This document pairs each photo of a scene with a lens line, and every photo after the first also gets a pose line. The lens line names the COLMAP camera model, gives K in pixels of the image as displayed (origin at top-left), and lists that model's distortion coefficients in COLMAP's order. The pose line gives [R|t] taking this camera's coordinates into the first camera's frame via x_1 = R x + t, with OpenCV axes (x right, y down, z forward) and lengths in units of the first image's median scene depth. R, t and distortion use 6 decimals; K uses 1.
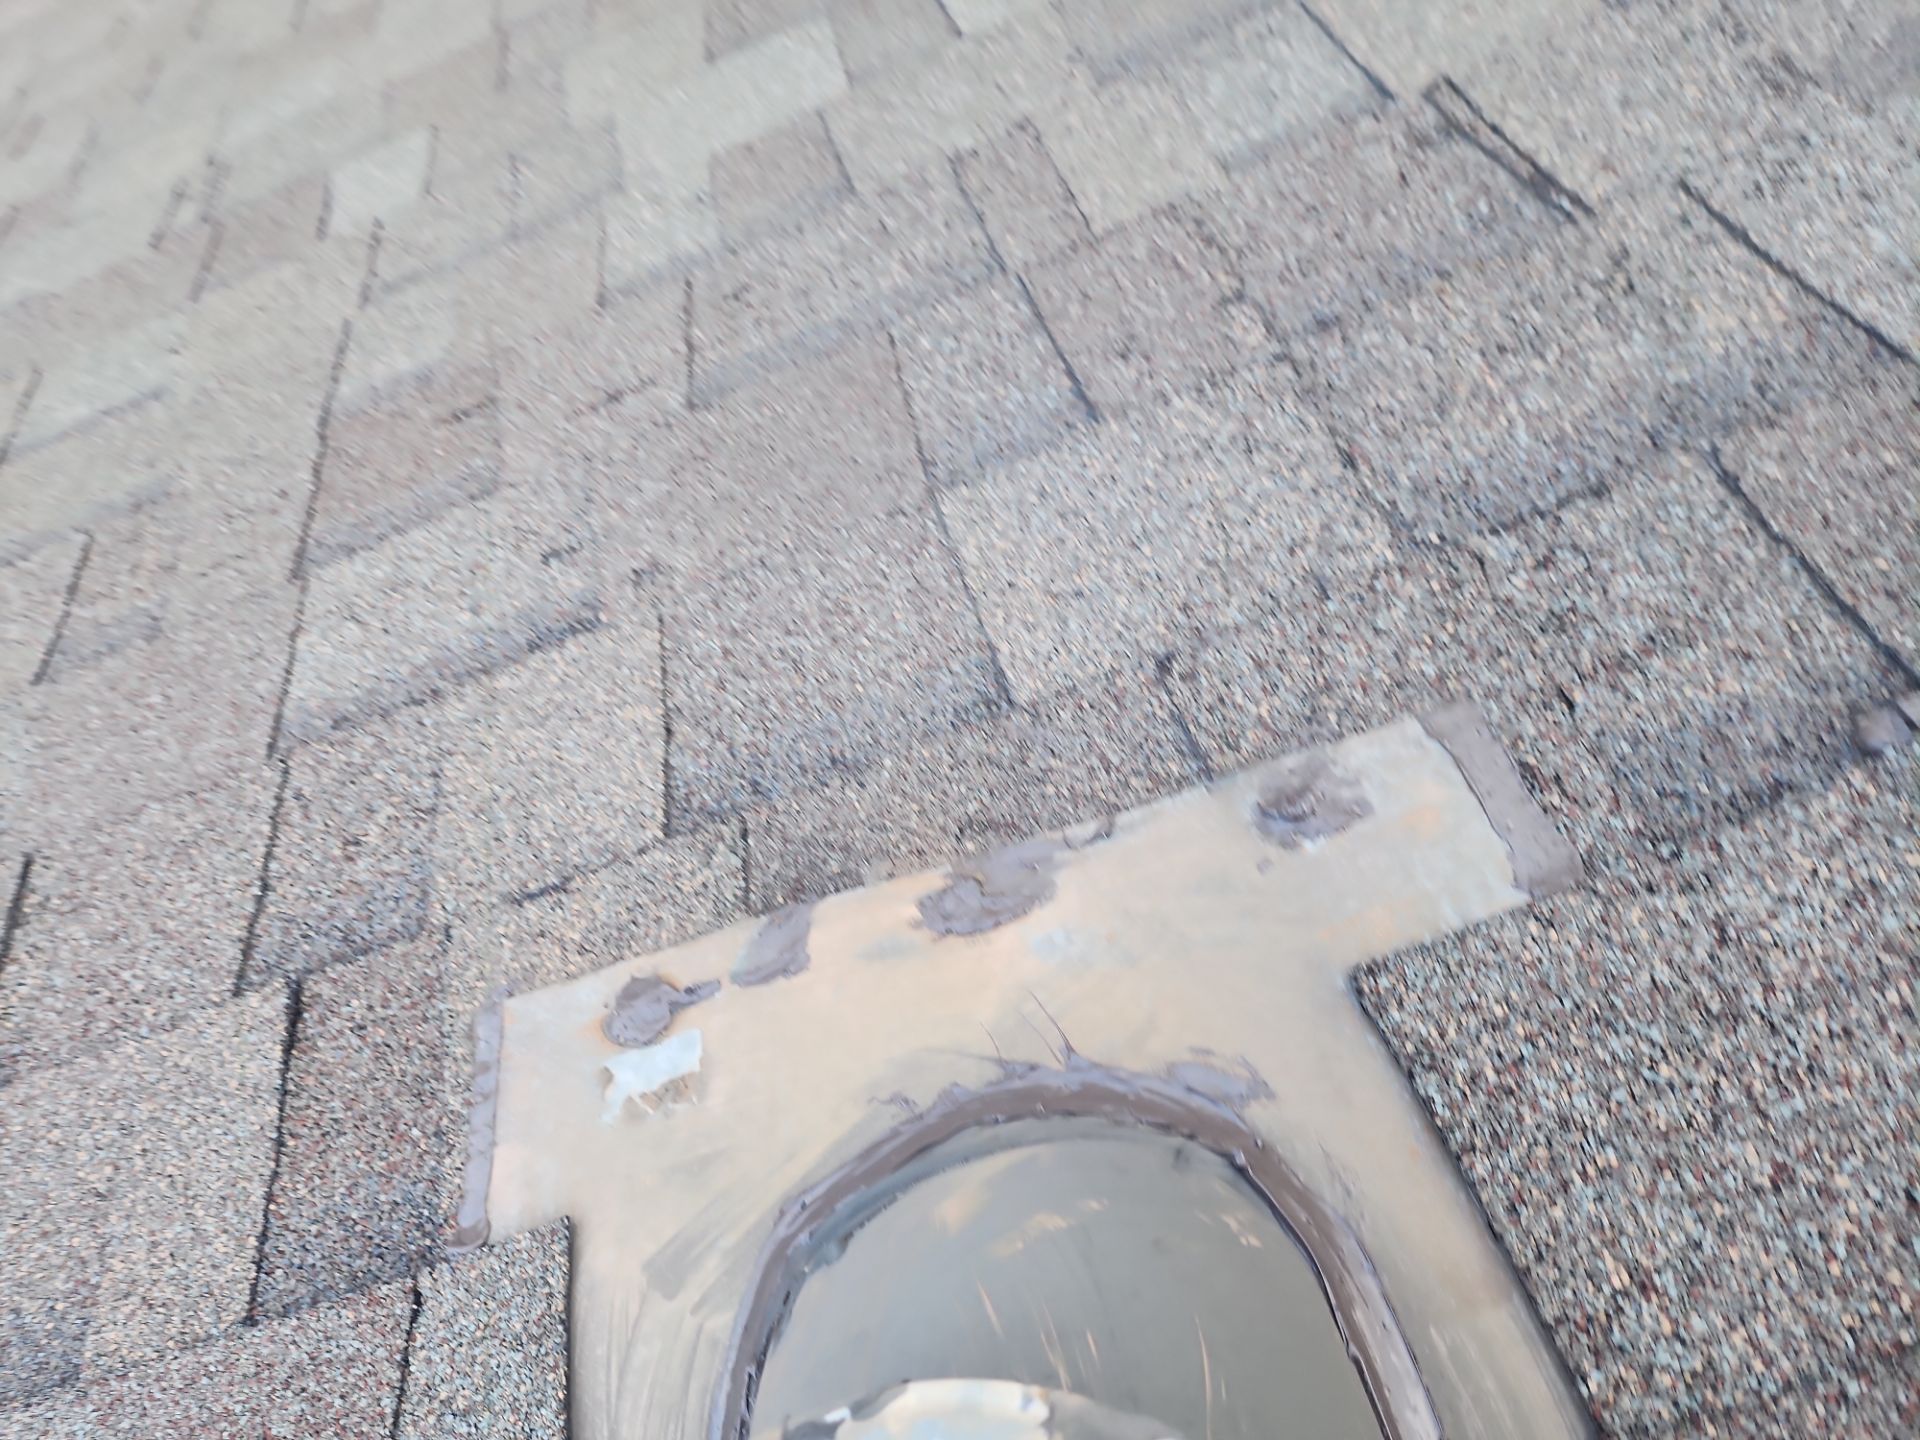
lens RADIAL K [[1289.5, 0, 960.0], [0, 1289.5, 720.0], [0, 0, 1]] dist [0.071214, -0.059881]
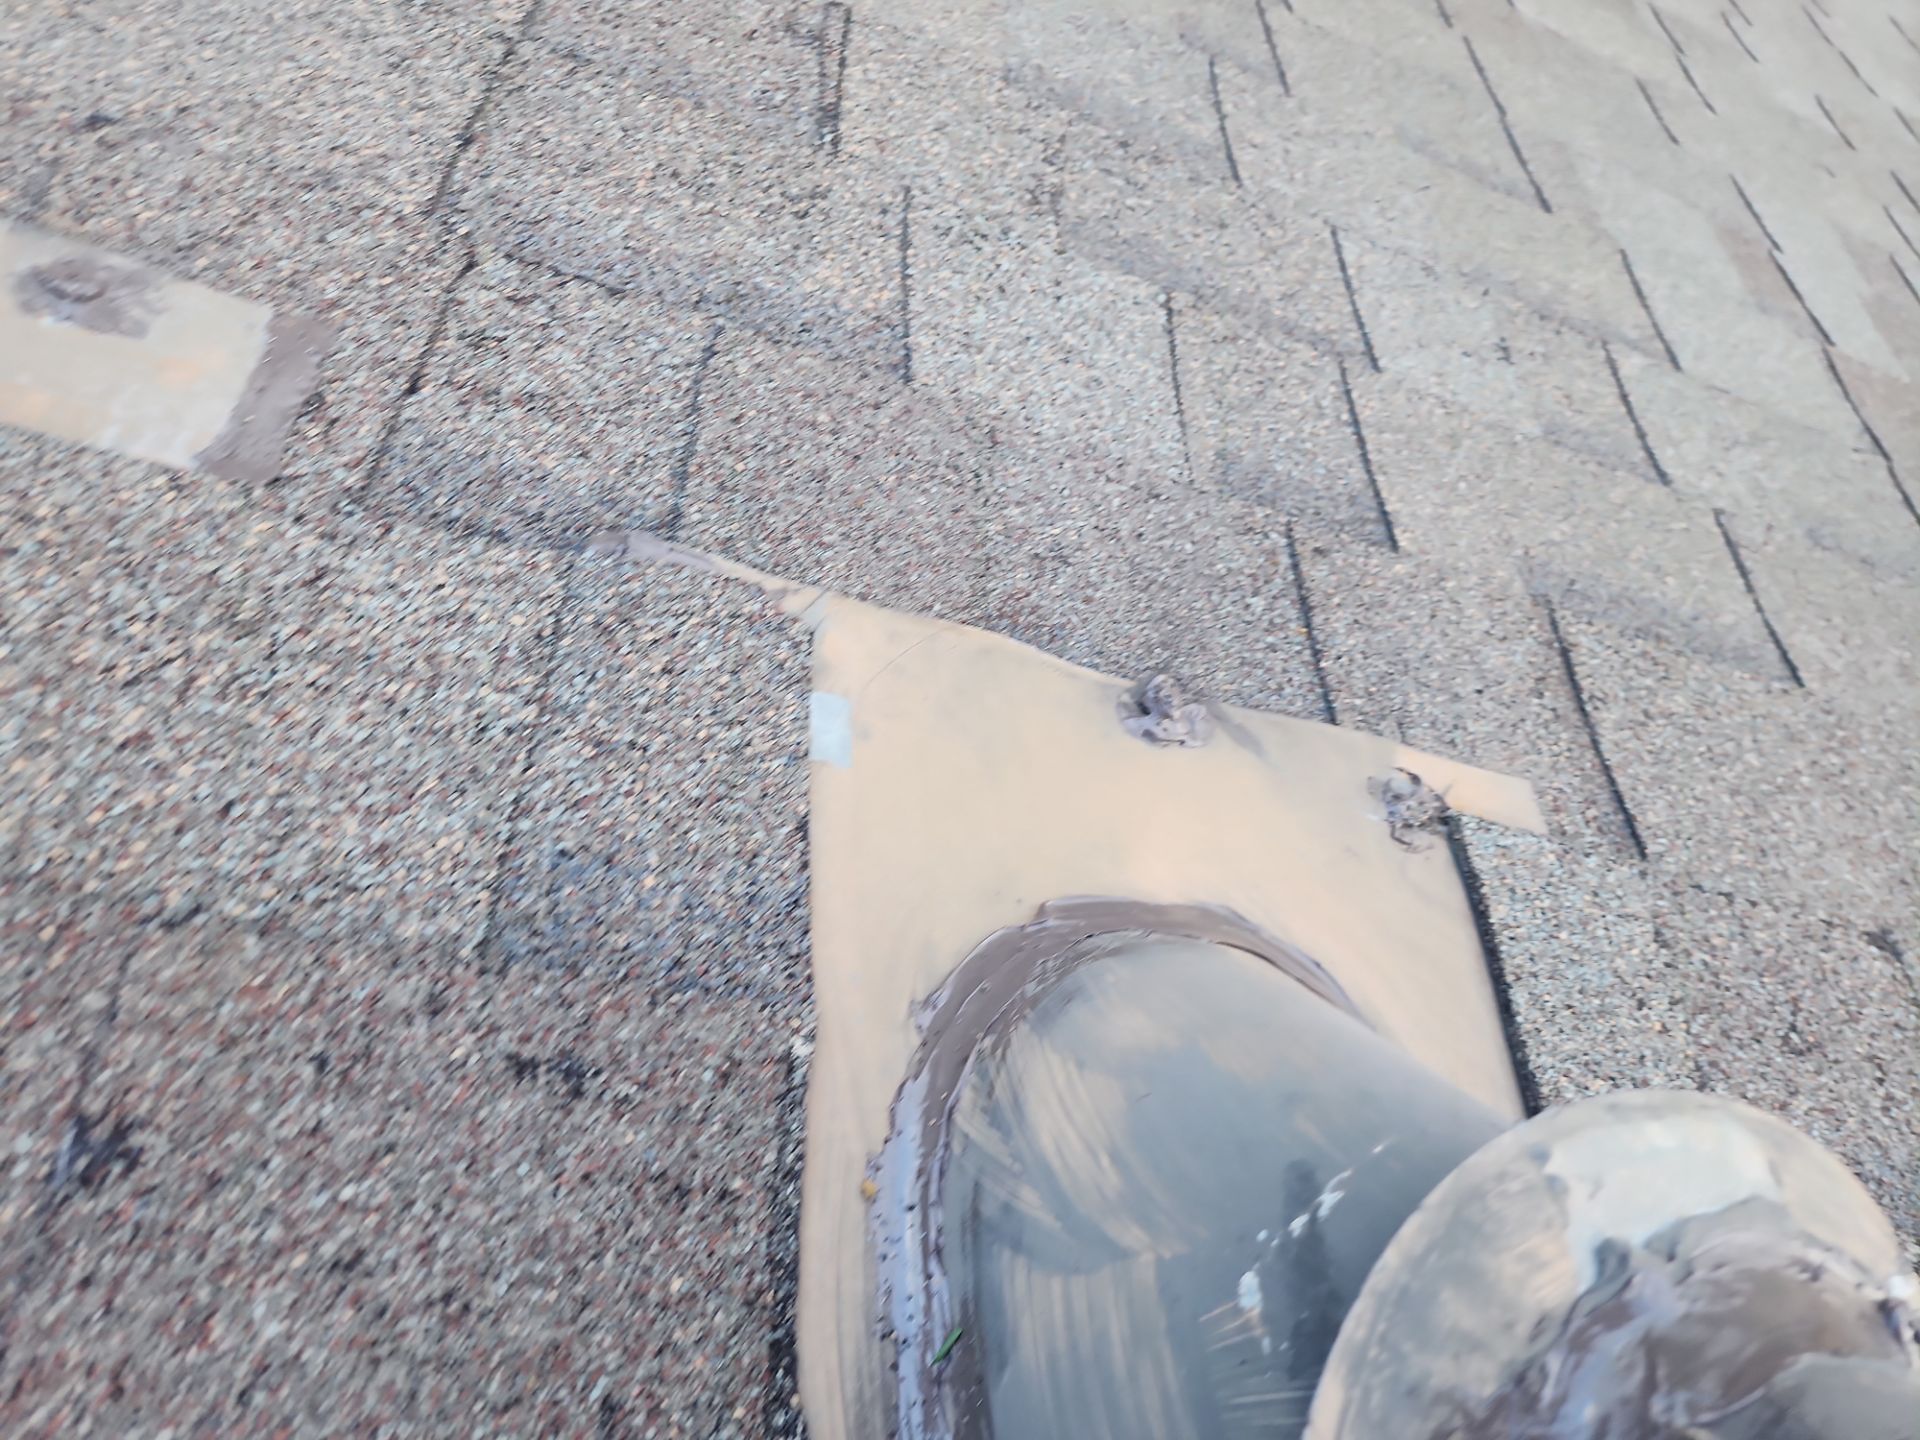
lens RADIAL K [[1289.5, 0, 960.0], [0, 1289.5, 720.0], [0, 0, 1]] dist [0.071214, -0.059881]
pose [[0.742482, 0.545018, 0.389455, 0.601314], [-0.550998, 0.827537, -0.107629, 0.085375], [-0.380948, -0.134677, 0.914736, -0.123115]]
